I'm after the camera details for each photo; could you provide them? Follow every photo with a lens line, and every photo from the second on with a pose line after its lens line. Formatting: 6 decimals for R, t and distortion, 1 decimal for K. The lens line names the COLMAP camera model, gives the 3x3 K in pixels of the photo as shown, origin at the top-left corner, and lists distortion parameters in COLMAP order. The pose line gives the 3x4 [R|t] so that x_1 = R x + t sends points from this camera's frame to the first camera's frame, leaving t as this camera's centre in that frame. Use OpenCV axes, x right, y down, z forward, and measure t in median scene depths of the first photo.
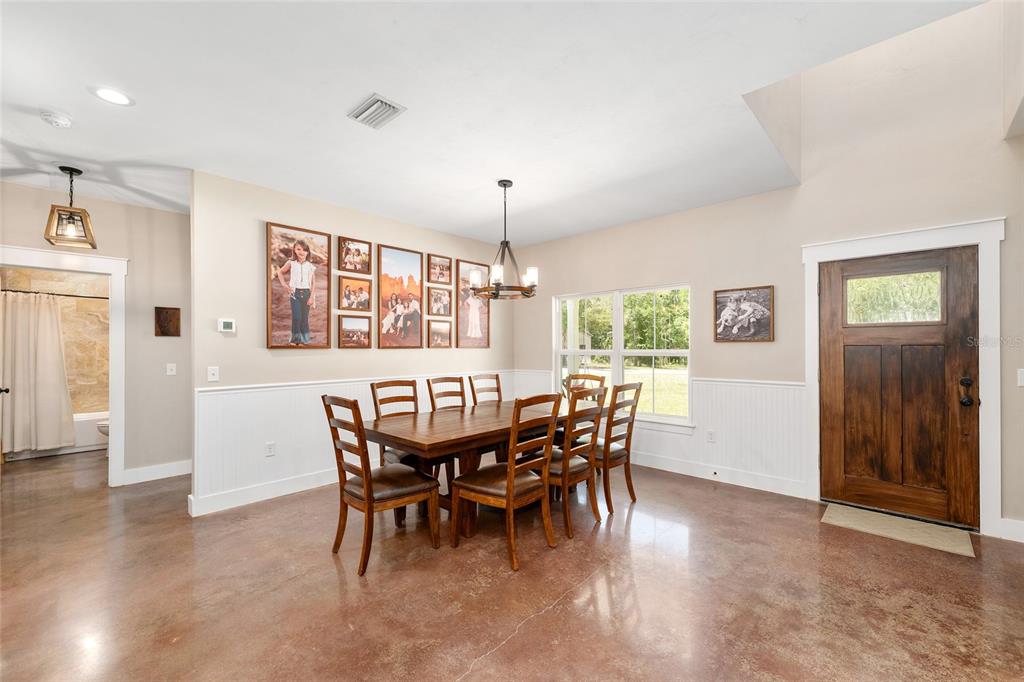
lens RADIAL K [[413.8, 0, 511.8], [0, 413.8, 345.2], [0, 0, 1]] dist [0.000062, -0.000225]
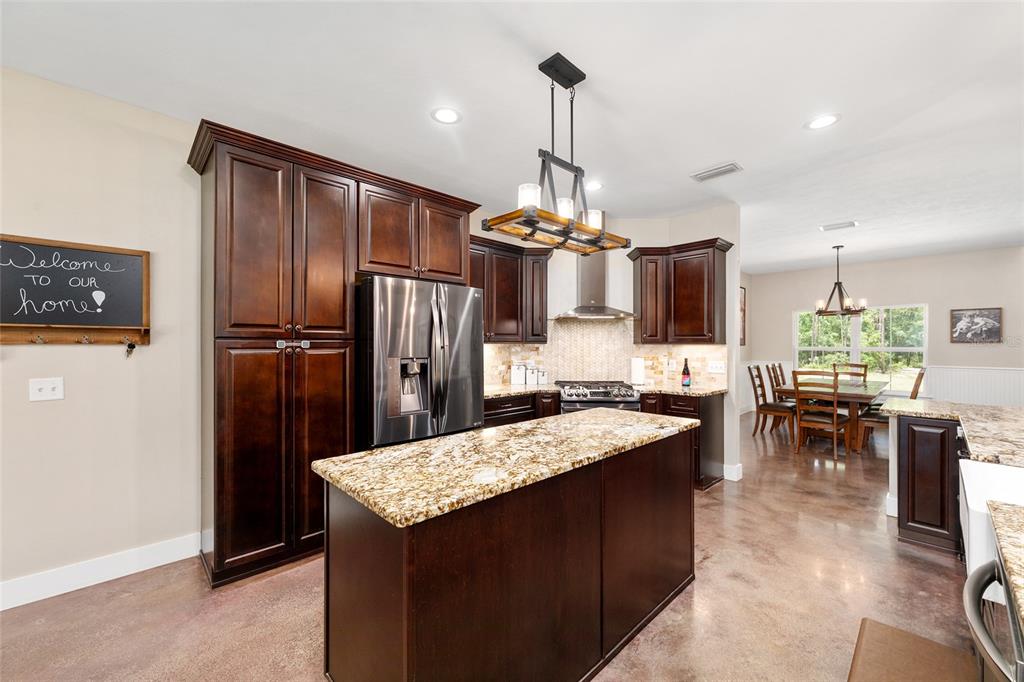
lens RADIAL K [[403.2, 0, 513.1], [0, 403.2, 344.0], [0, 0, 1]] dist [0.001377, 0.000145]
pose [[0.998594, 0.003712, -0.052878, -1.102884], [-0.003483, 0.999984, 0.004409, -0.004300], [0.052894, -0.004219, 0.998591, -0.616893]]
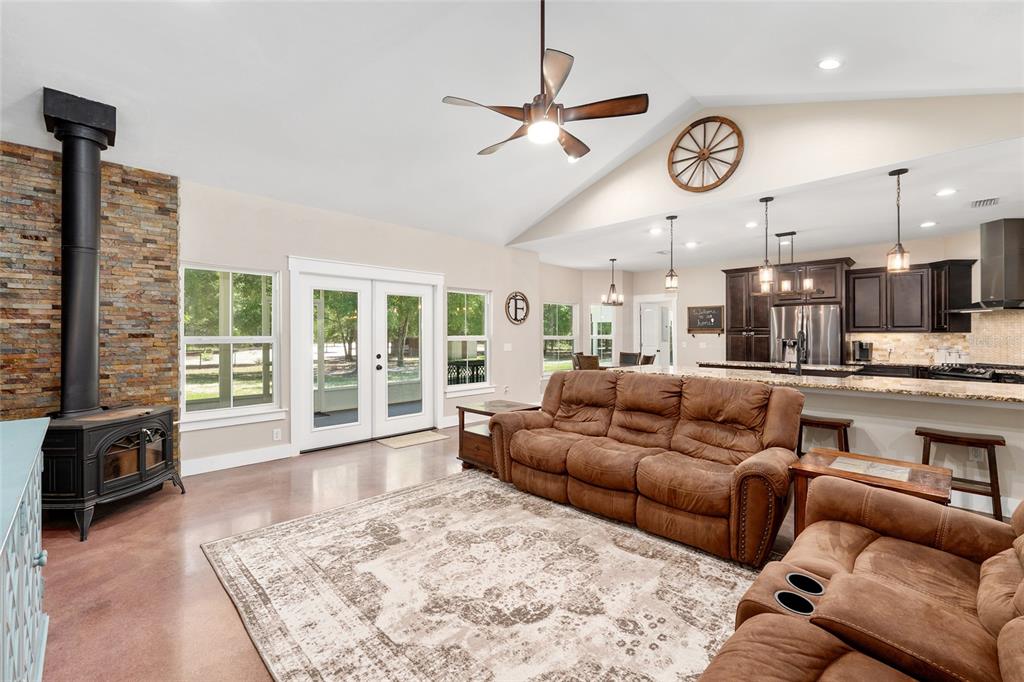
lens RADIAL K [[428.5, 0, 510.1], [0, 428.5, 333.3], [0, 0, 1]] dist [0.001299, 0.000064]
pose [[-0.037649, 0.000004, -0.999291, 0.468001], [0.005249, 0.999986, -0.000194, -0.005654], [0.999277, -0.005252, -0.037648, -1.009618]]
